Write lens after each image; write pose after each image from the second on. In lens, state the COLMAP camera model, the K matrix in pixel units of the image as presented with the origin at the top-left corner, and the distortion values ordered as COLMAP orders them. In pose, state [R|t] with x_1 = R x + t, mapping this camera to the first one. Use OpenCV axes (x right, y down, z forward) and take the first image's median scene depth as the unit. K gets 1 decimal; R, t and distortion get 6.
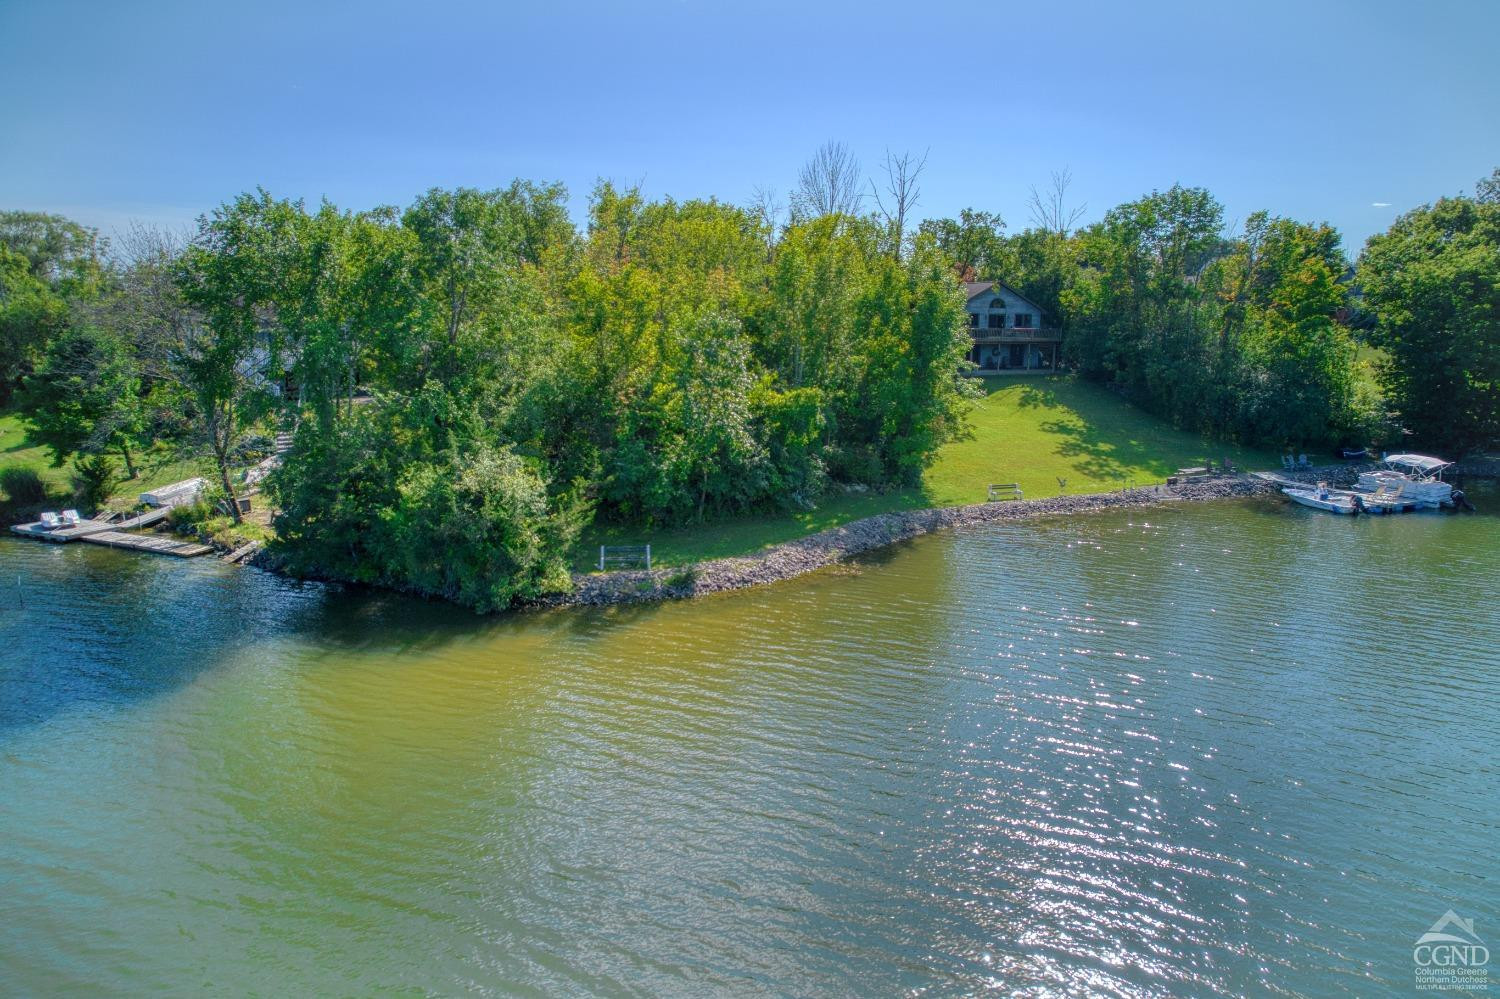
lens RADIAL K [[963.5, 0, 753.4], [0, 963.5, 495.1], [0, 0, 1]] dist [-0.083528, 0.077478]
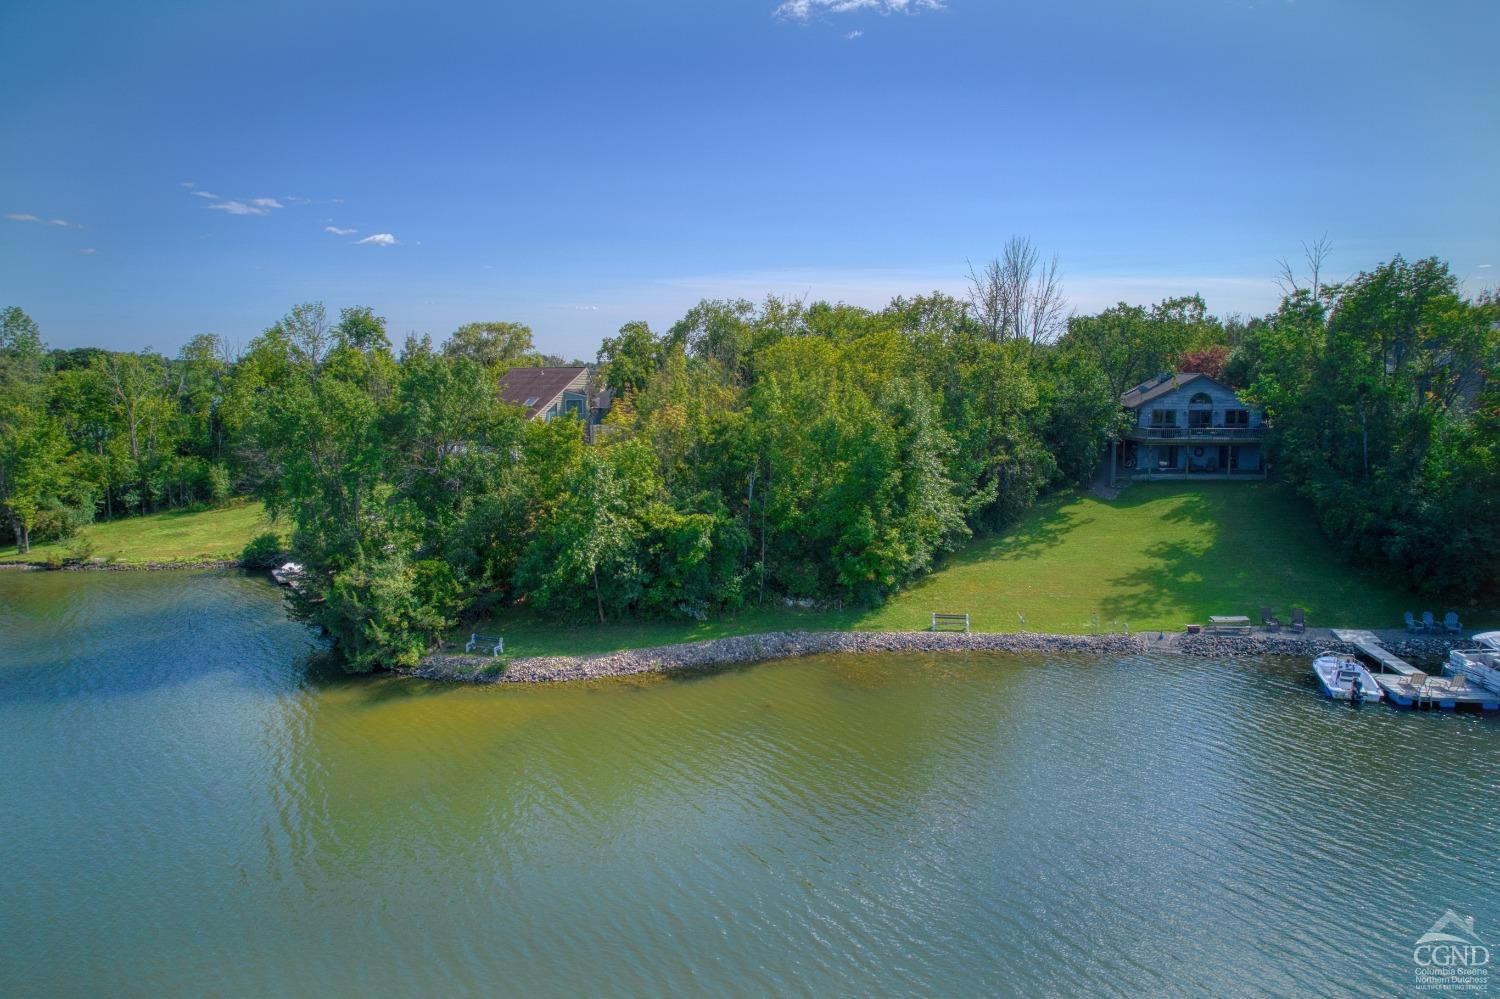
lens RADIAL K [[963.5, 0, 753.4], [0, 963.5, 495.1], [0, 0, 1]] dist [-0.083528, 0.077478]
pose [[0.851966, 0.050722, -0.521134, 0.701905], [-0.074310, 0.996935, -0.024453, -0.111068], [0.518297, 0.059559, 0.853124, 0.061643]]
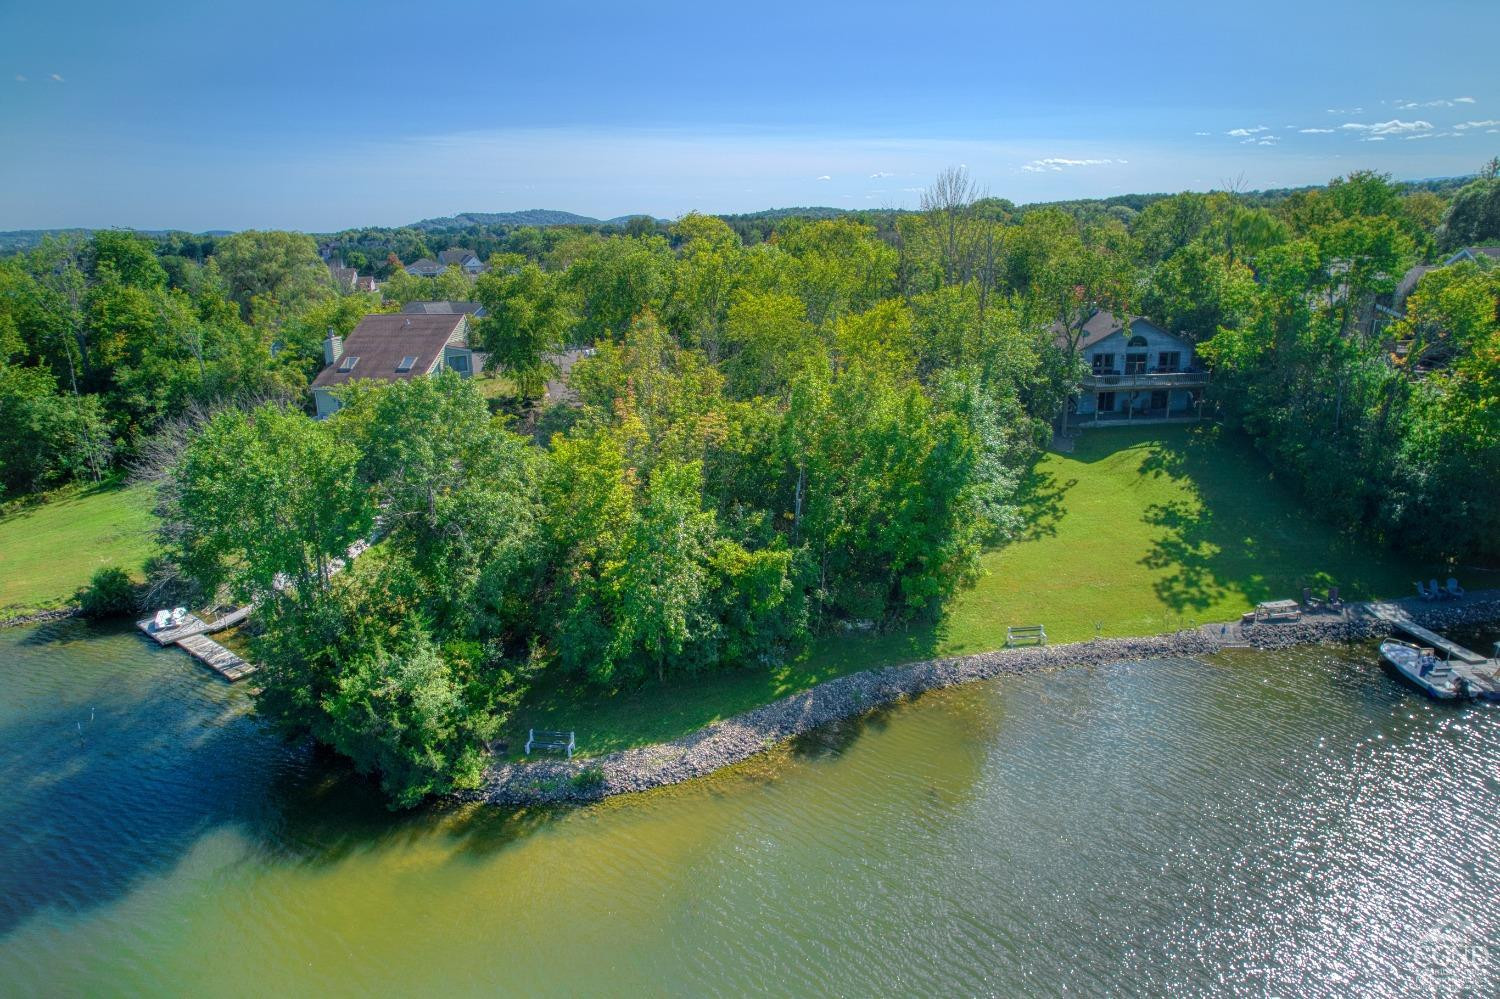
lens RADIAL K [[963.5, 0, 753.4], [0, 963.5, 495.1], [0, 0, 1]] dist [-0.083528, 0.077478]
pose [[0.962680, 0.047311, -0.266474, 0.293133], [-0.021325, 0.994801, 0.099579, -0.265630], [0.269800, -0.090180, 0.958684, 0.061515]]
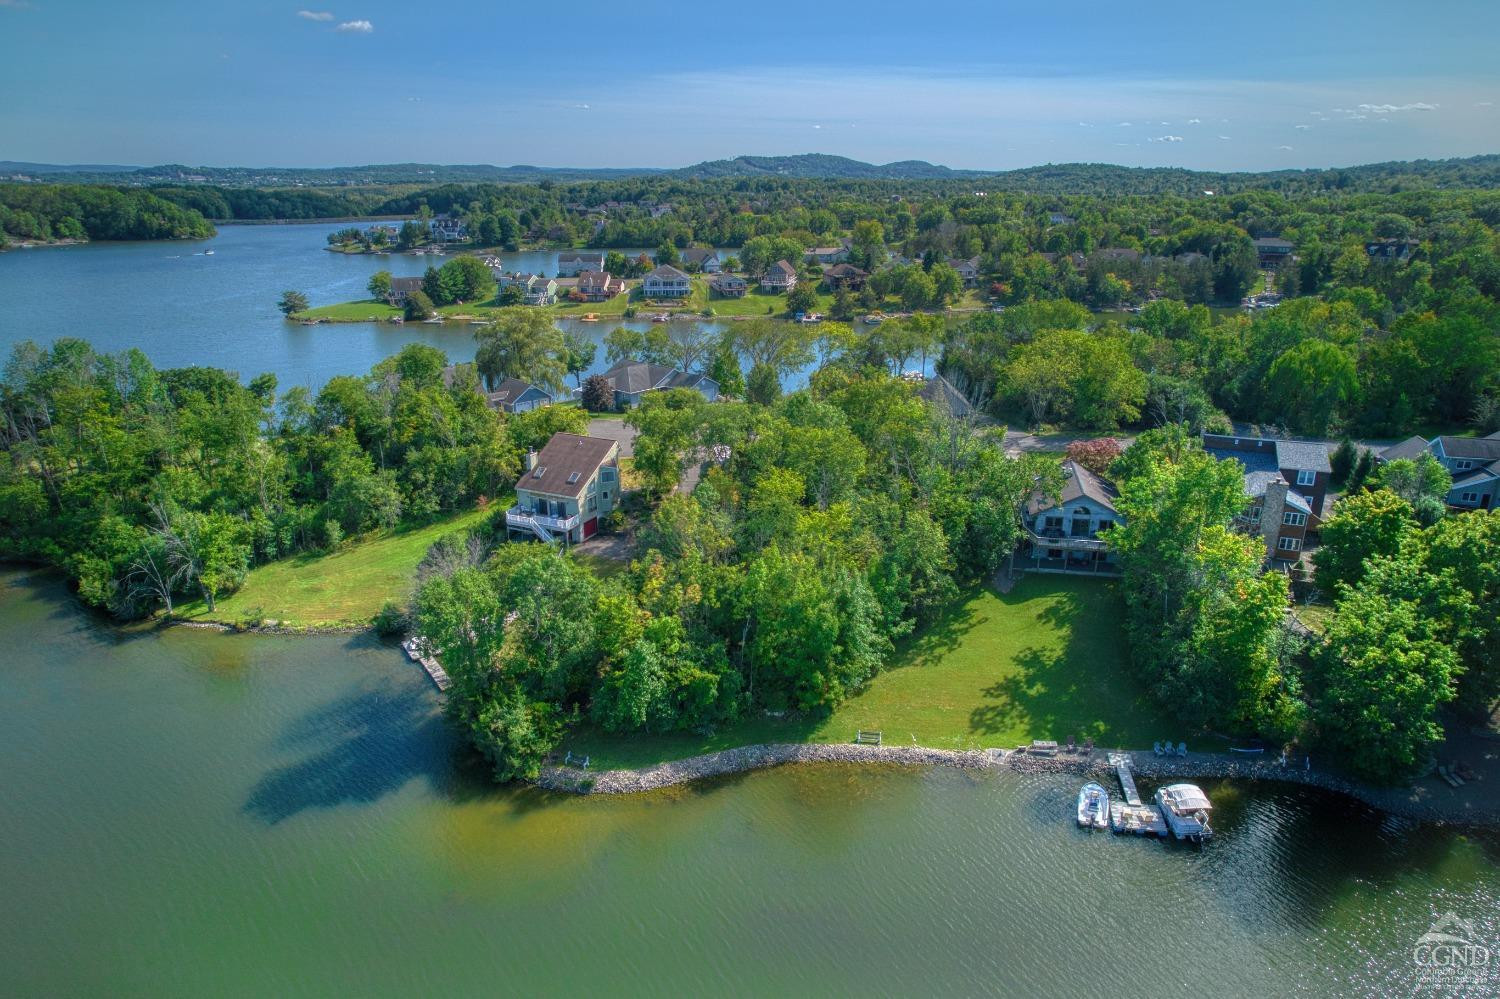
lens RADIAL K [[957.8, 0, 754.9], [0, 957.8, 500.5], [0, 0, 1]] dist [-0.054041, 0.001503]
pose [[0.853711, 0.164542, -0.494069, 0.943347], [-0.087762, 0.980658, 0.174948, -0.740645], [0.513299, -0.105995, 0.851639, -0.423022]]
